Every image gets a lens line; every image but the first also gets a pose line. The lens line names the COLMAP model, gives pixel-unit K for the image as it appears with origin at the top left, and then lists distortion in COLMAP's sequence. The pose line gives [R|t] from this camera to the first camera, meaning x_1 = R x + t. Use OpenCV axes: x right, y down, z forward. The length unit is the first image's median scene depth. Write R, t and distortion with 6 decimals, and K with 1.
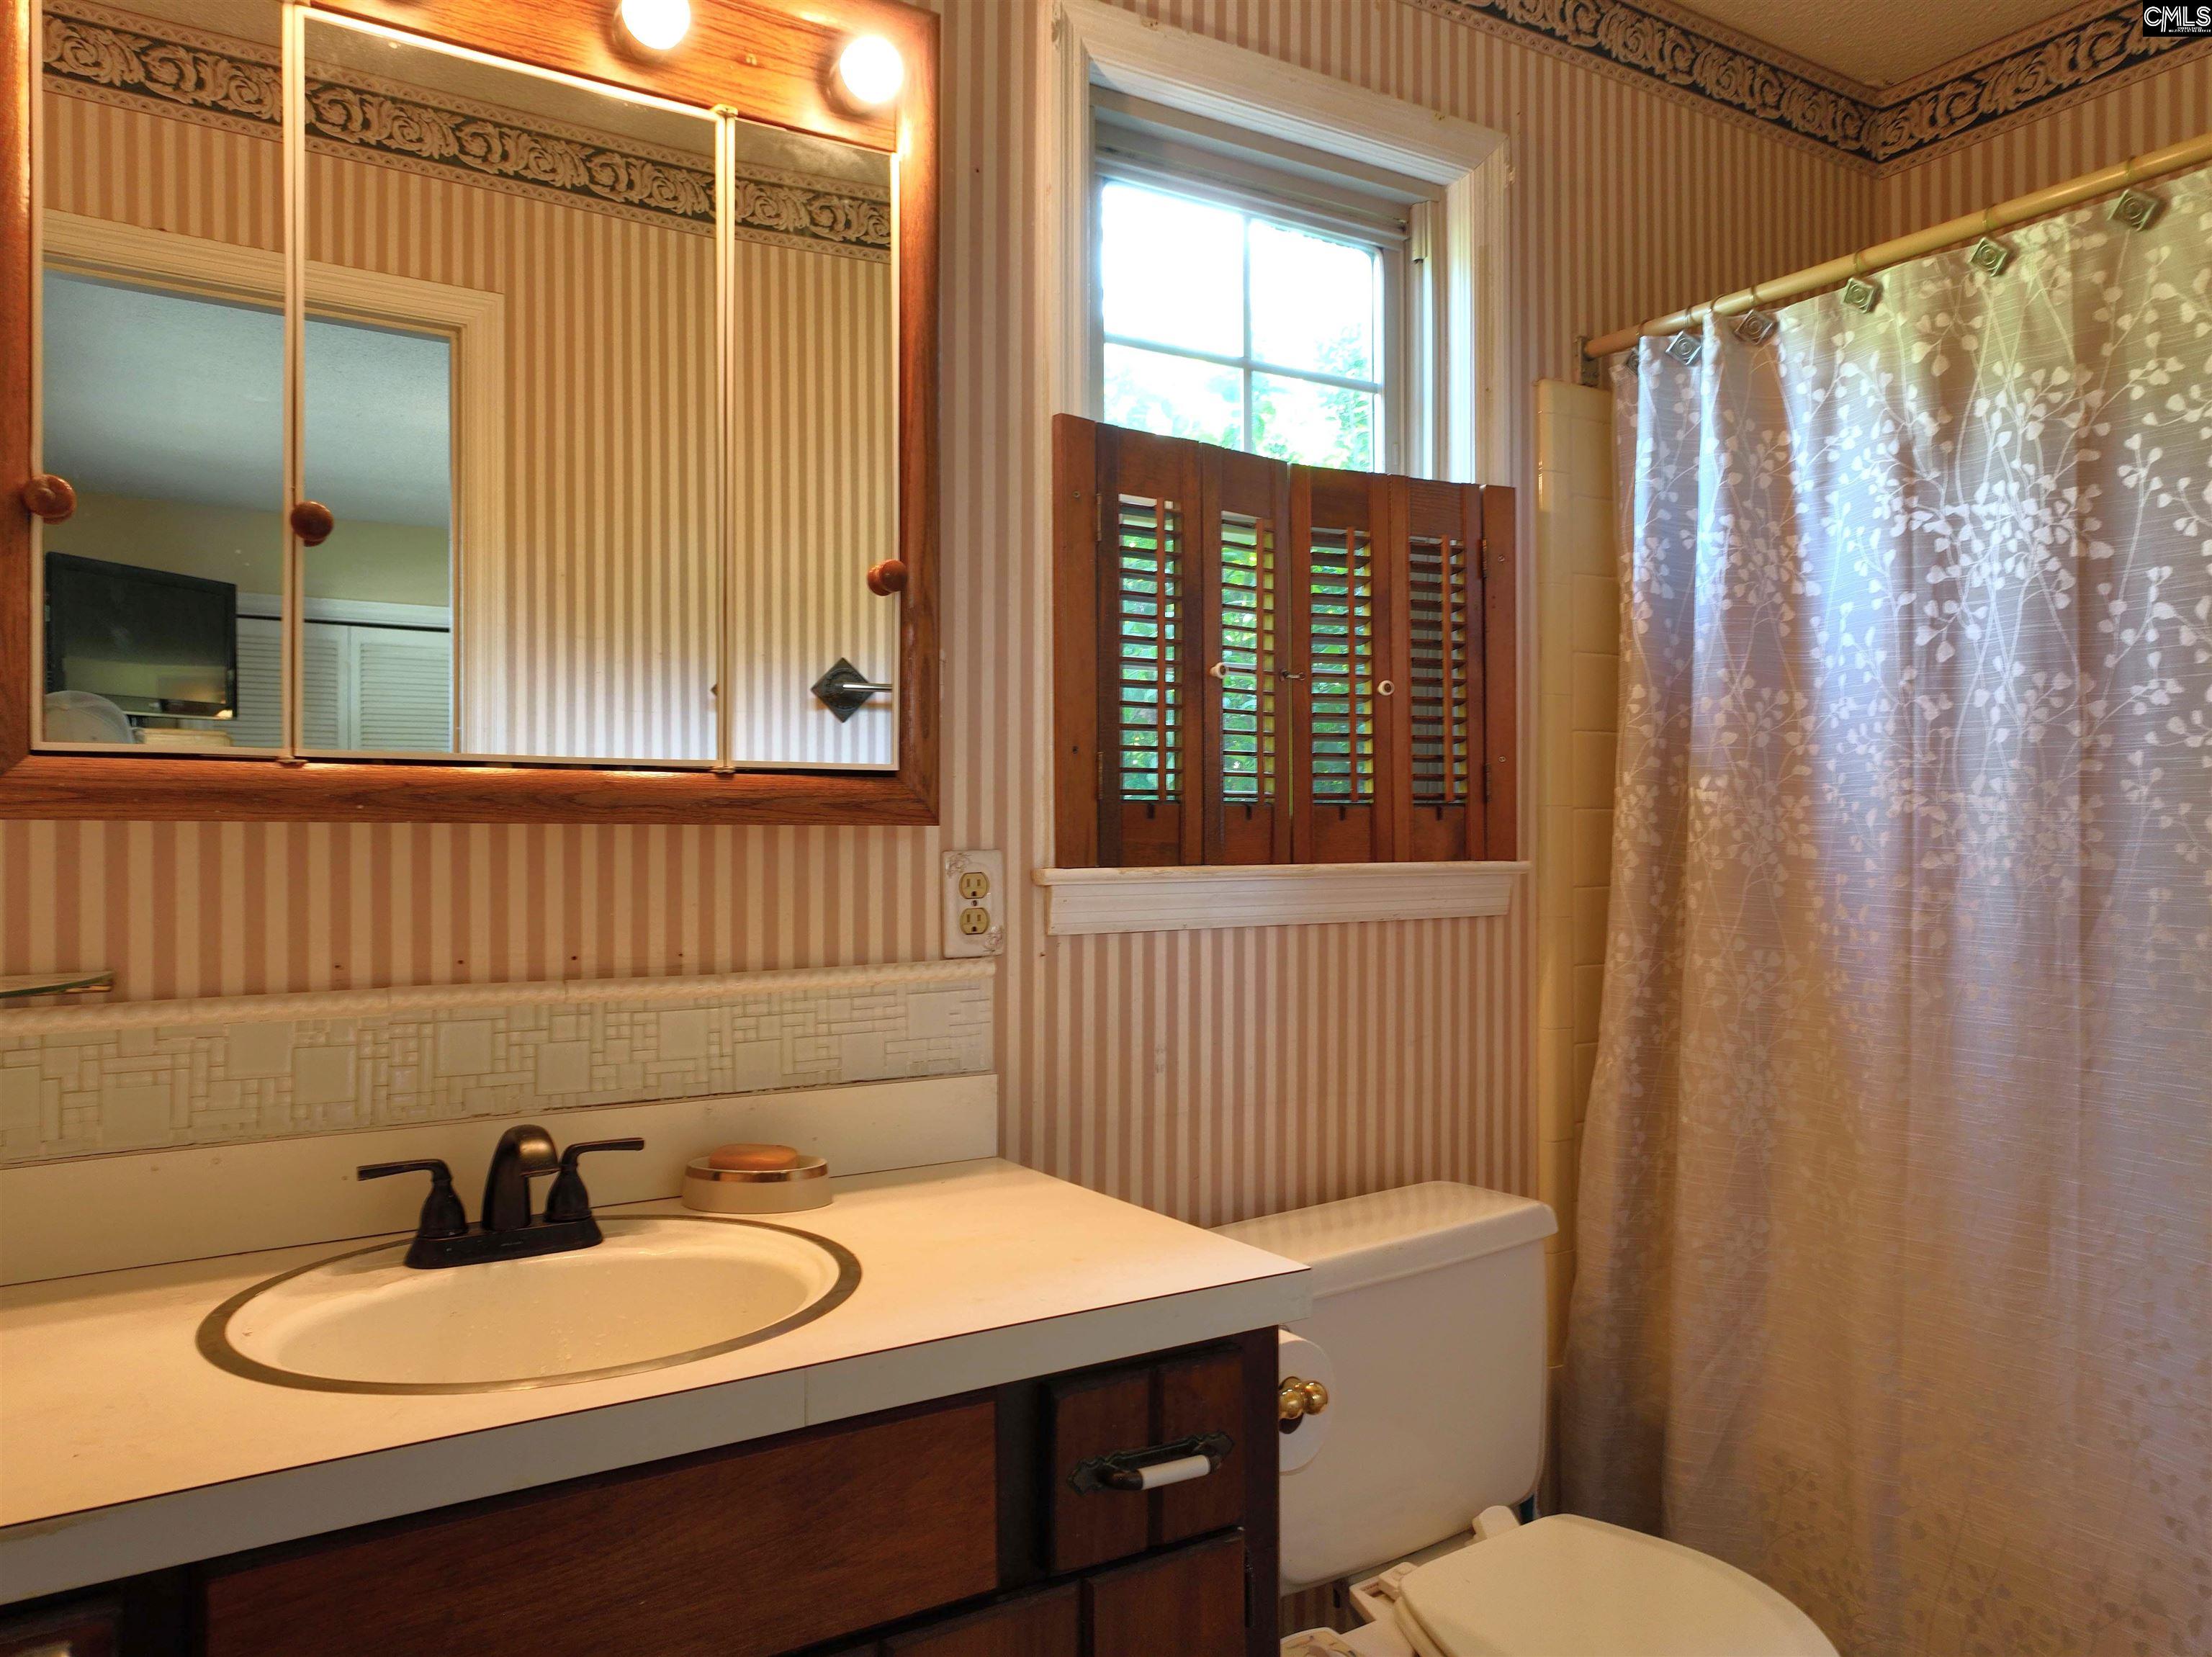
lens RADIAL K [[1556.9, 0, 1110.2], [0, 1556.9, 824.3], [0, 0, 1]] dist [-0.003398, 0.019058]
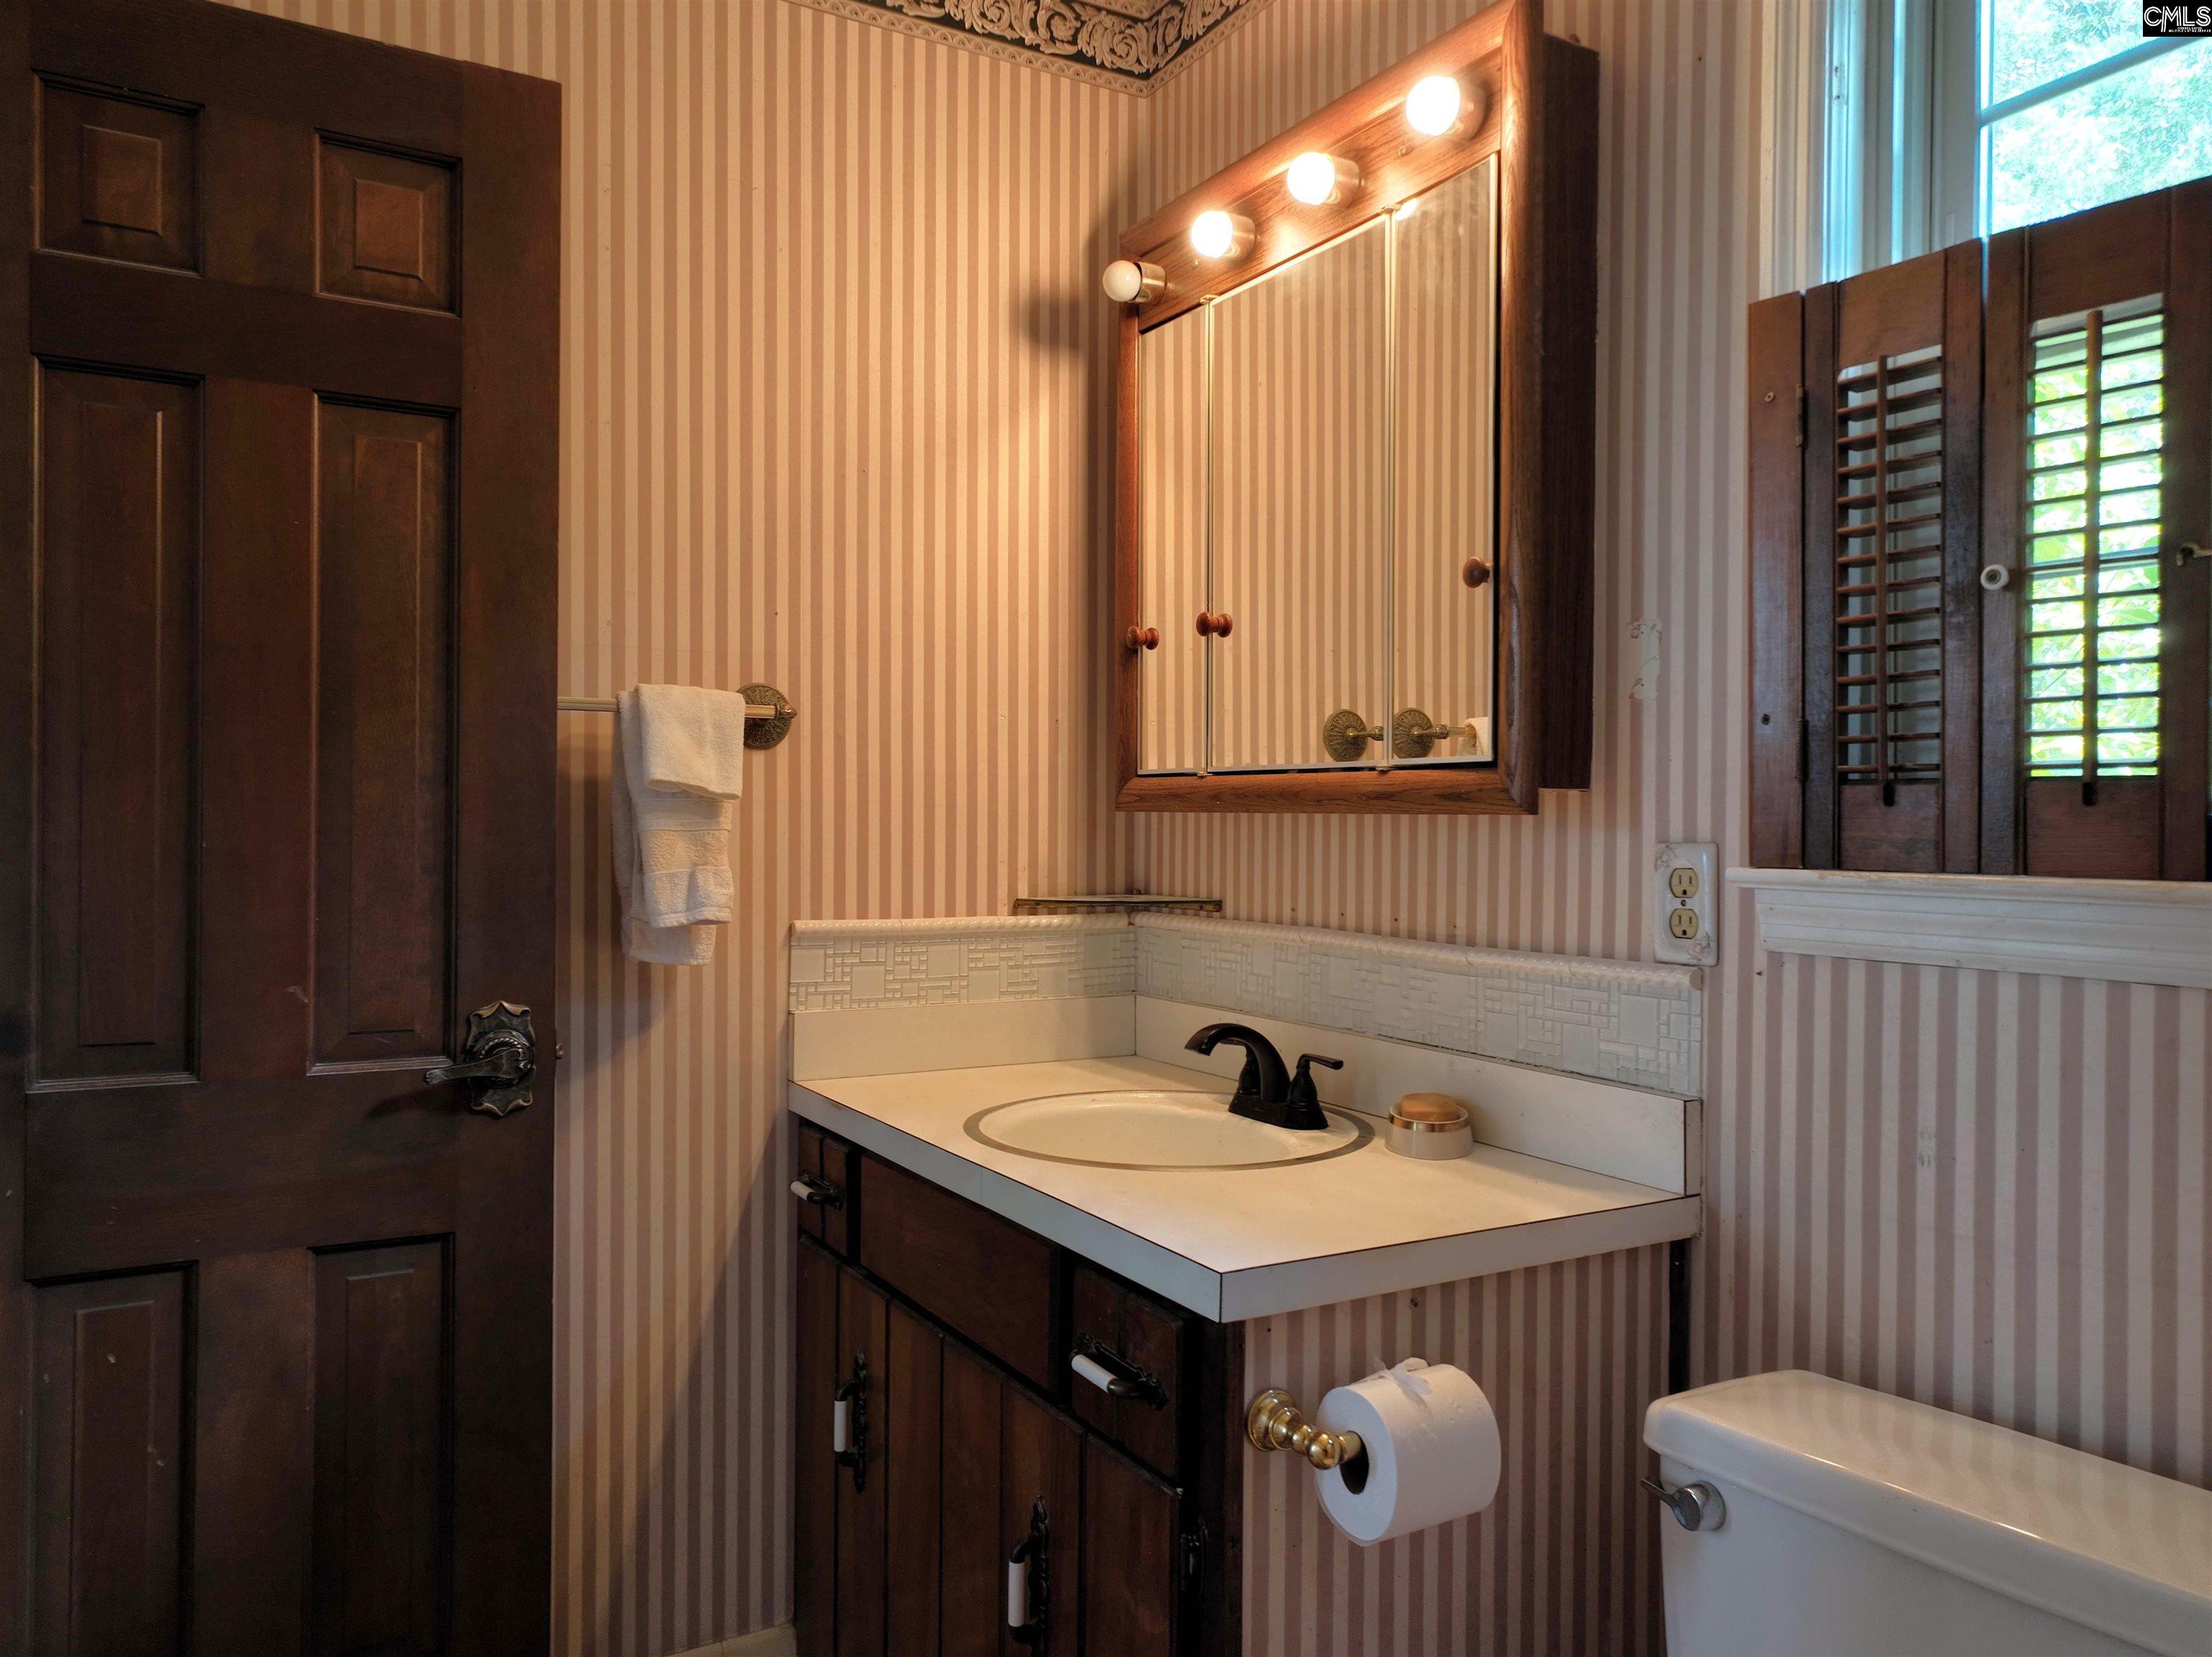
lens RADIAL K [[1556.9, 0, 1109.4], [0, 1556.9, 828.5], [0, 0, 1]] dist [-0.003398, 0.019058]
pose [[-0.029172, 0.008111, -0.999541, 0.810494], [-0.001720, 0.999965, 0.008165, 0.001903], [0.999573, 0.001957, -0.029157, 0.709803]]
